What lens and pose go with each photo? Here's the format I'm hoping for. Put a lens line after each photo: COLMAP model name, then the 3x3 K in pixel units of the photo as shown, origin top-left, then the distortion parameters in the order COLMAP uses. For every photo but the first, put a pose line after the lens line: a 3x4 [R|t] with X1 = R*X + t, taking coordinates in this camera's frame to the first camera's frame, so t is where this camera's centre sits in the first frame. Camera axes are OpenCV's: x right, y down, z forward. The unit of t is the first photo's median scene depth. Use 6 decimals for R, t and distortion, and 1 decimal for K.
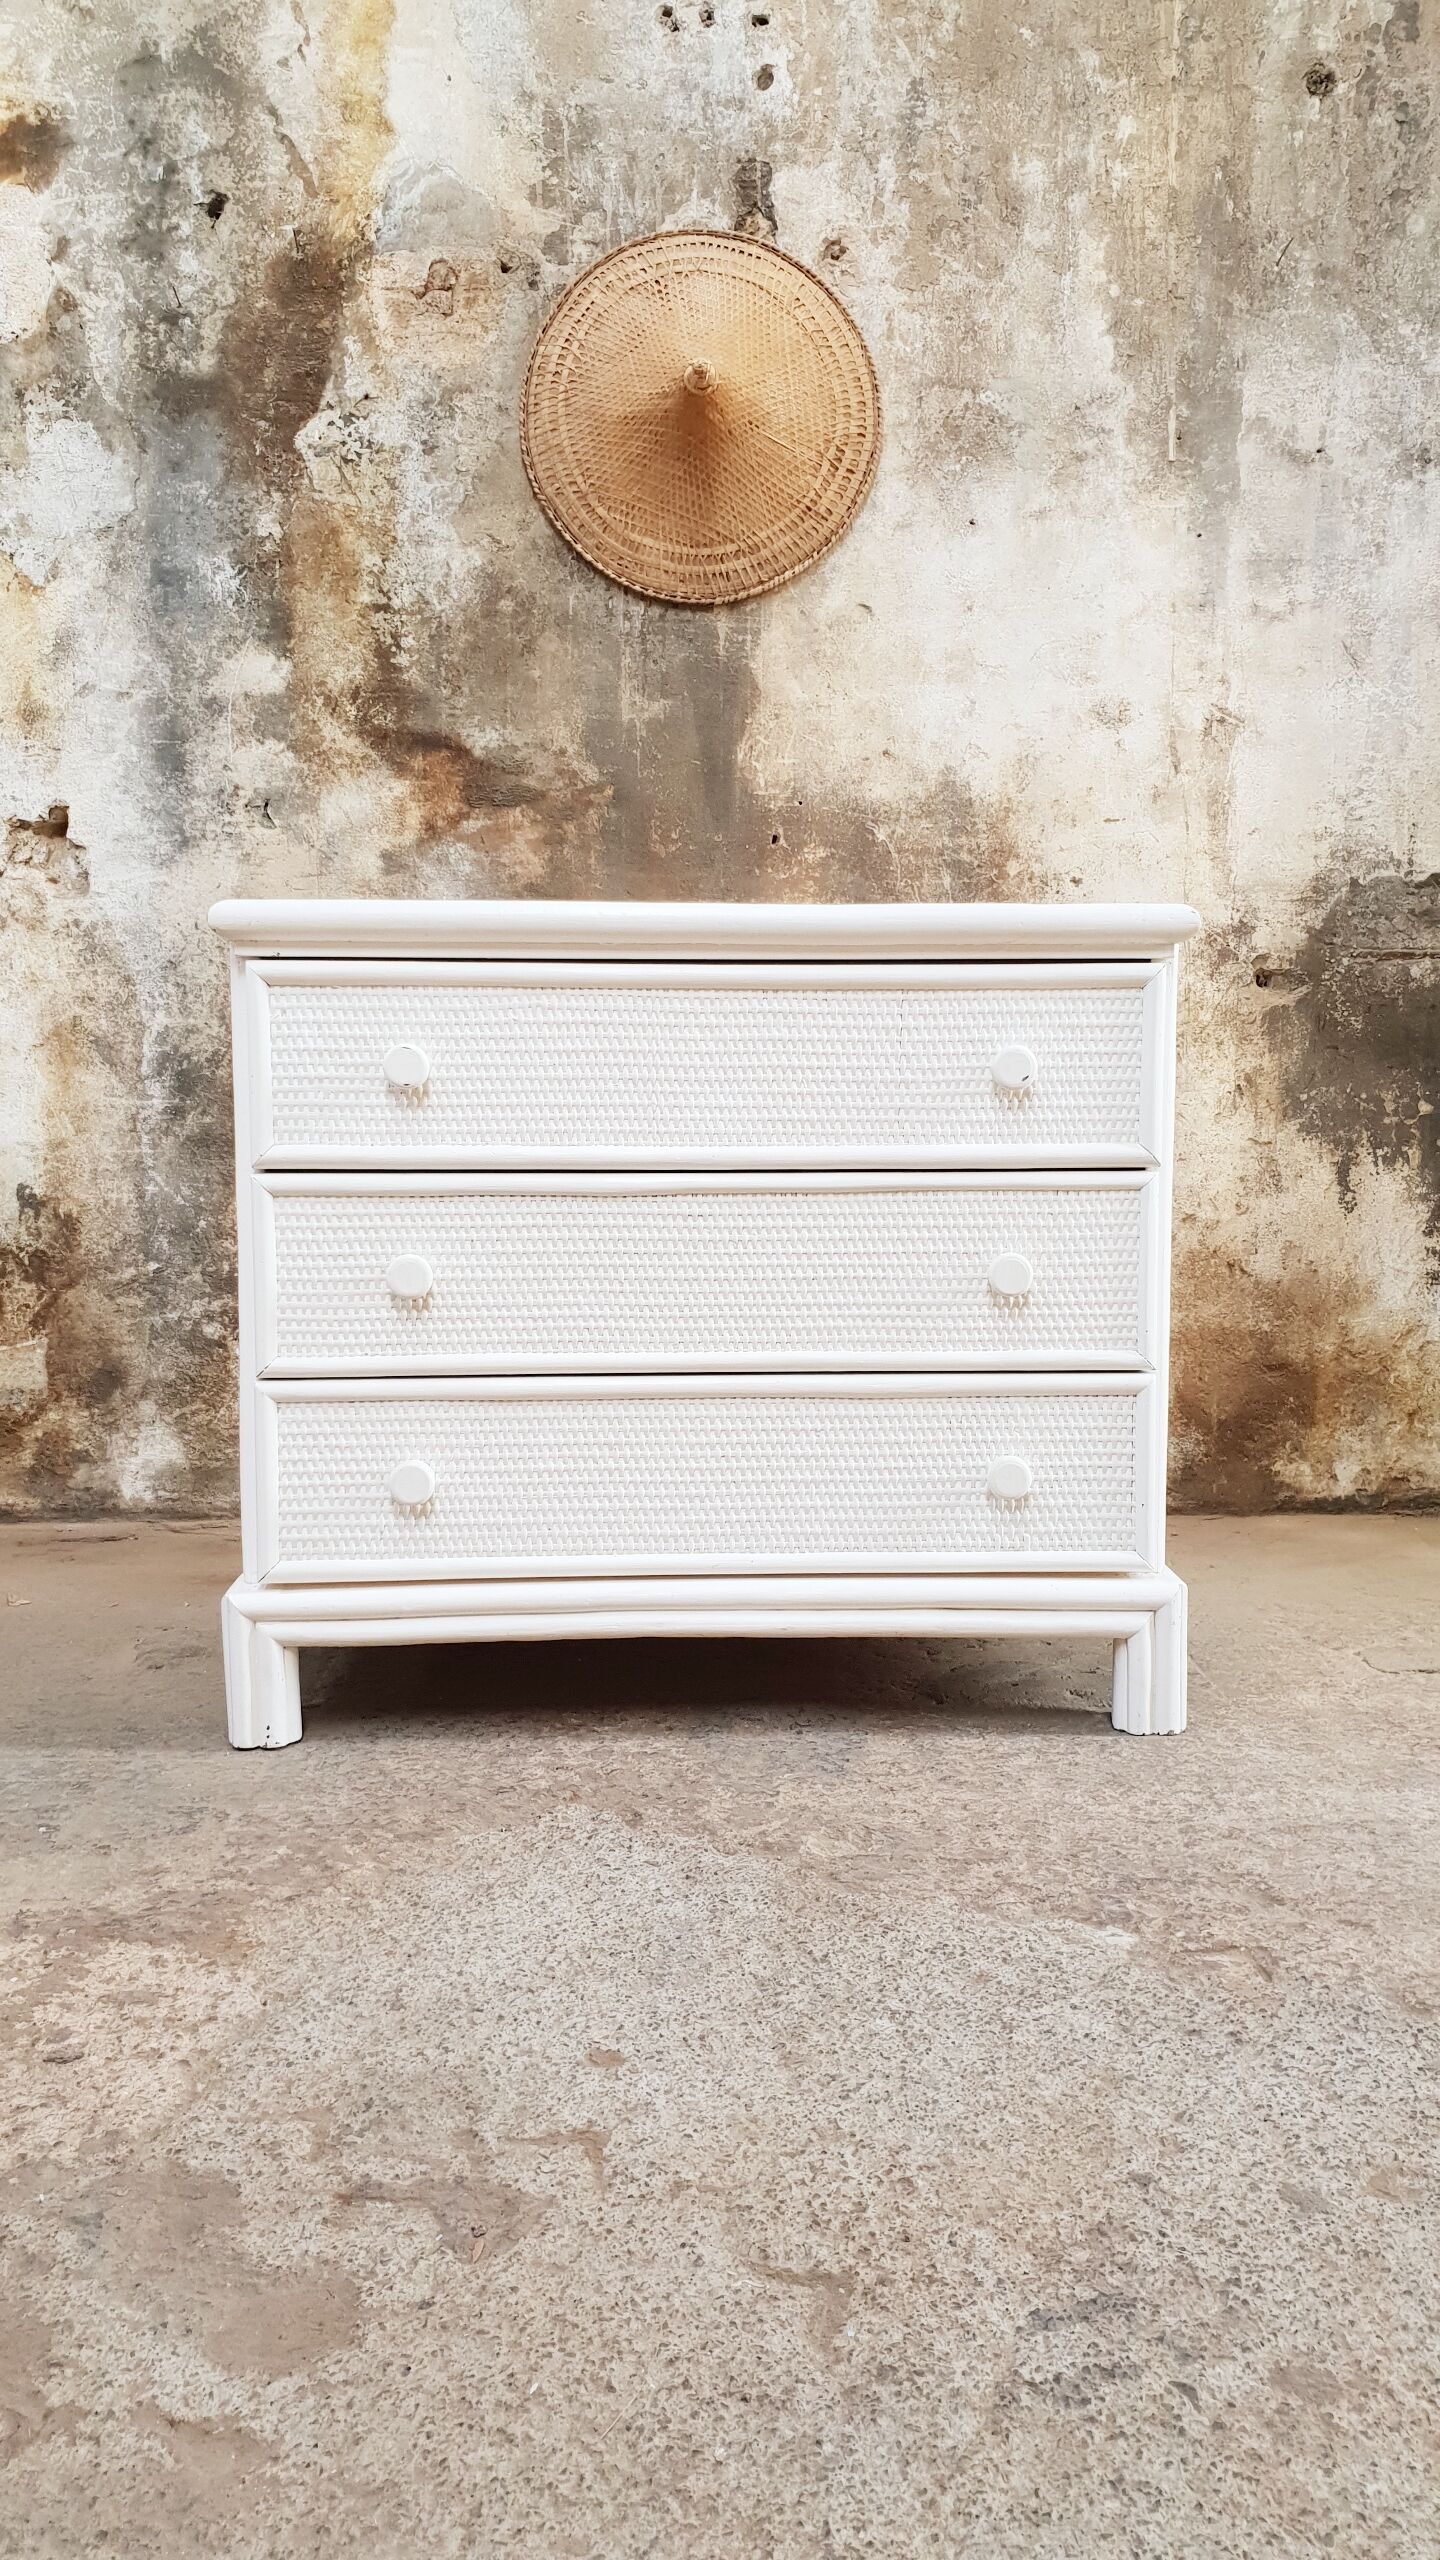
lens RADIAL K [[2024.5, 0, 753.5], [0, 2024.5, 1237.1], [0, 0, 1]] dist [-0.009953, 0.023005]
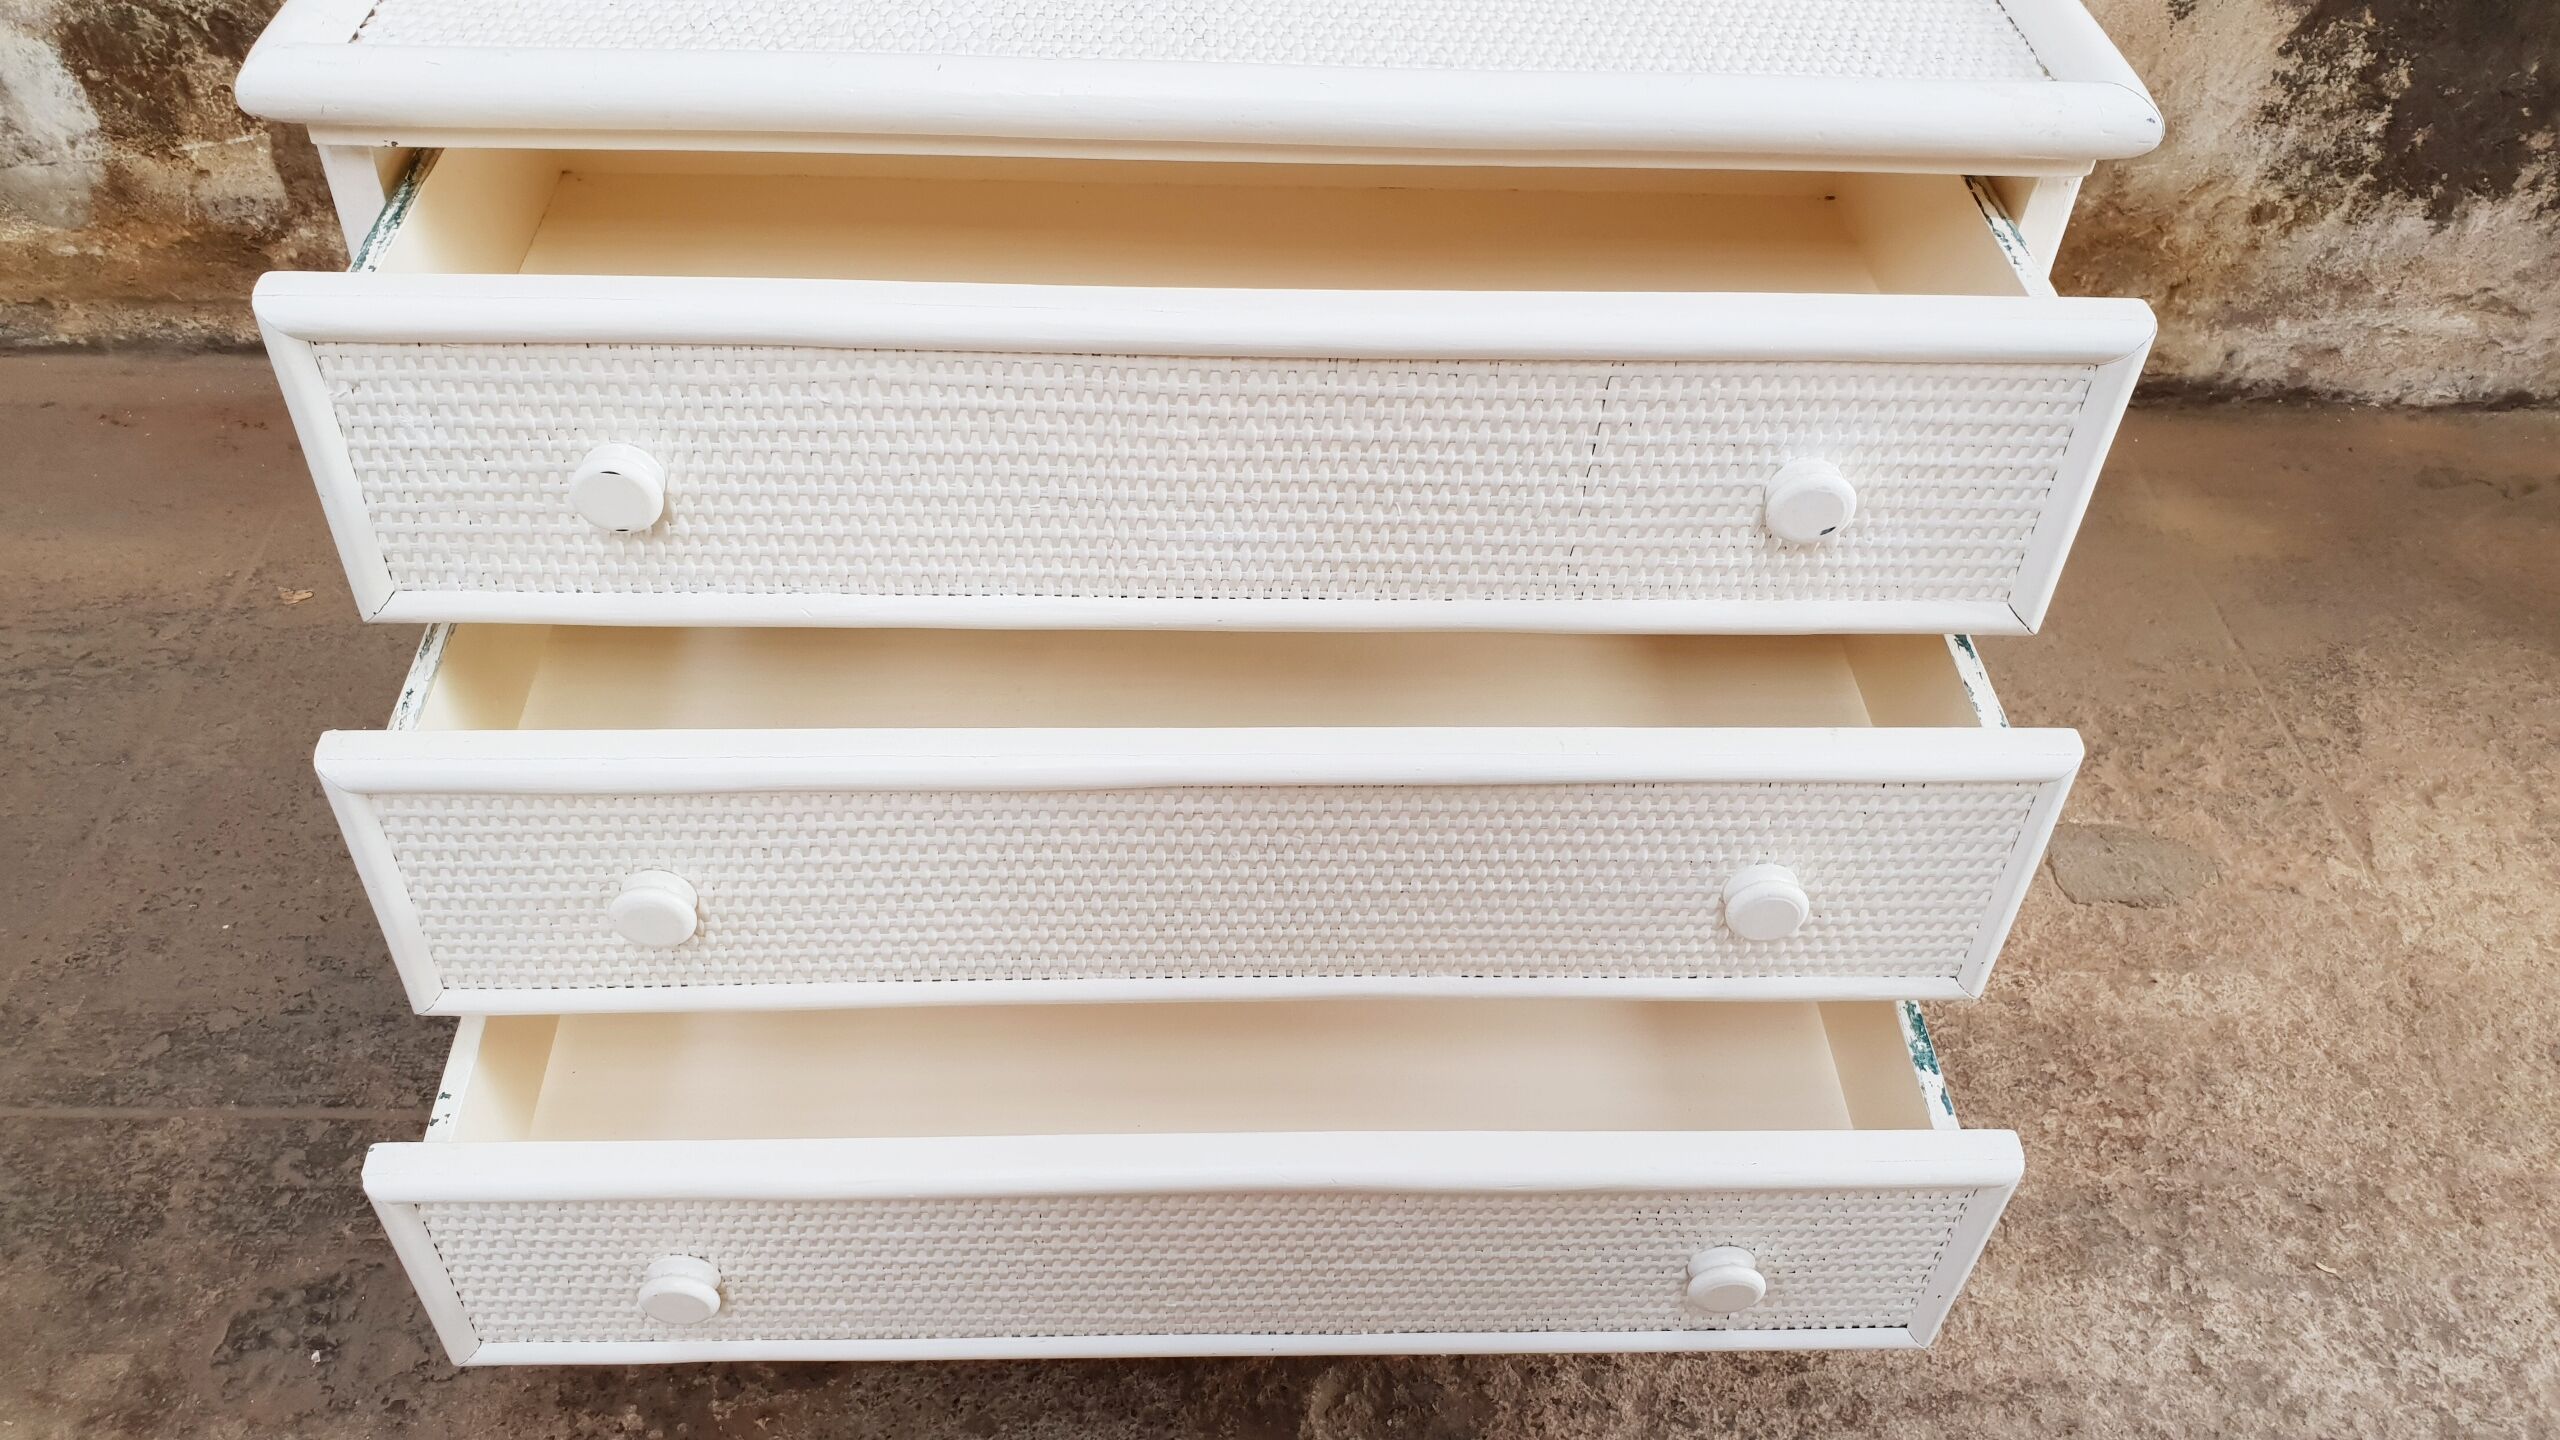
lens RADIAL K [[2024.5, 0, 1260.4], [0, 2024.5, 683.7], [0, 0, 1]] dist [-0.009953, 0.023005]
pose [[0.999087, 0.041162, 0.011464, -0.007814], [-0.039557, 0.789566, 0.612390, -0.244049], [0.016155, -0.612284, 0.790473, 0.343351]]
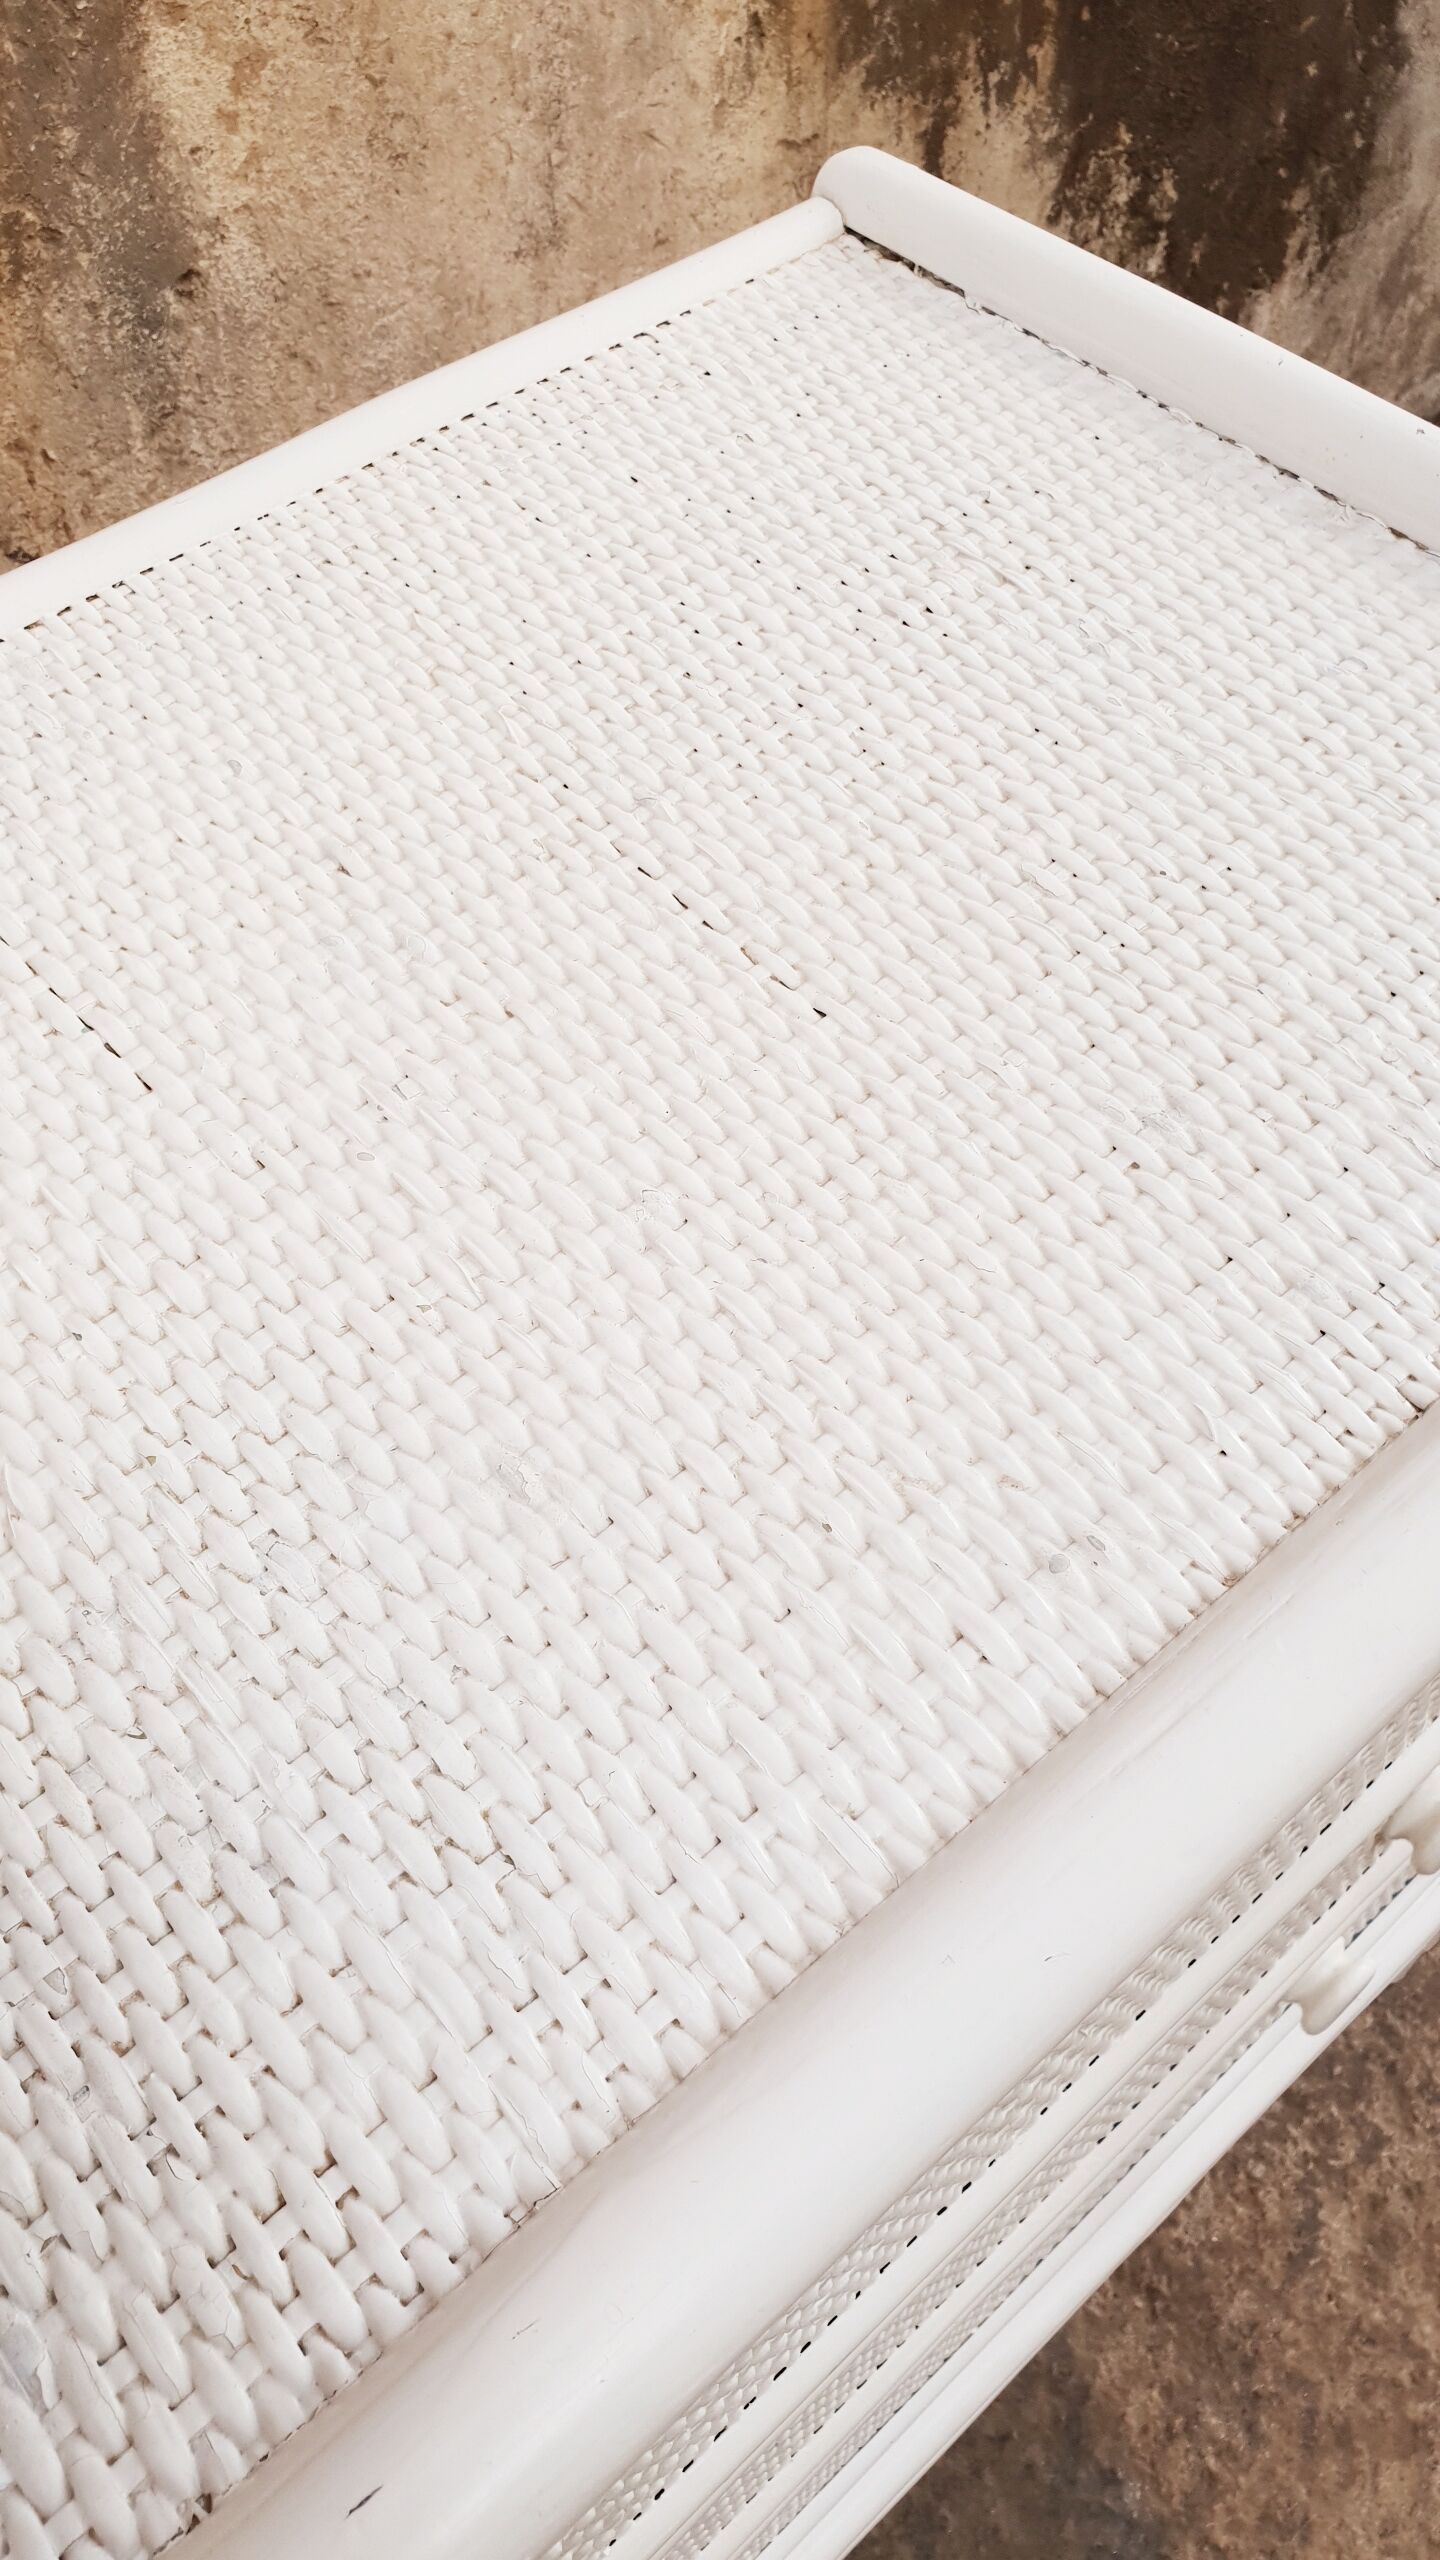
lens RADIAL K [[2024.5, 0, 748.8], [0, 2024.5, 1254.3], [0, 0, 1]] dist [-0.009953, 0.023005]
pose [[0.781693, -0.513289, 0.354246, -0.033232], [0.073305, 0.639690, 0.765129, -0.233076], [-0.619340, -0.572128, 0.537668, 0.656995]]
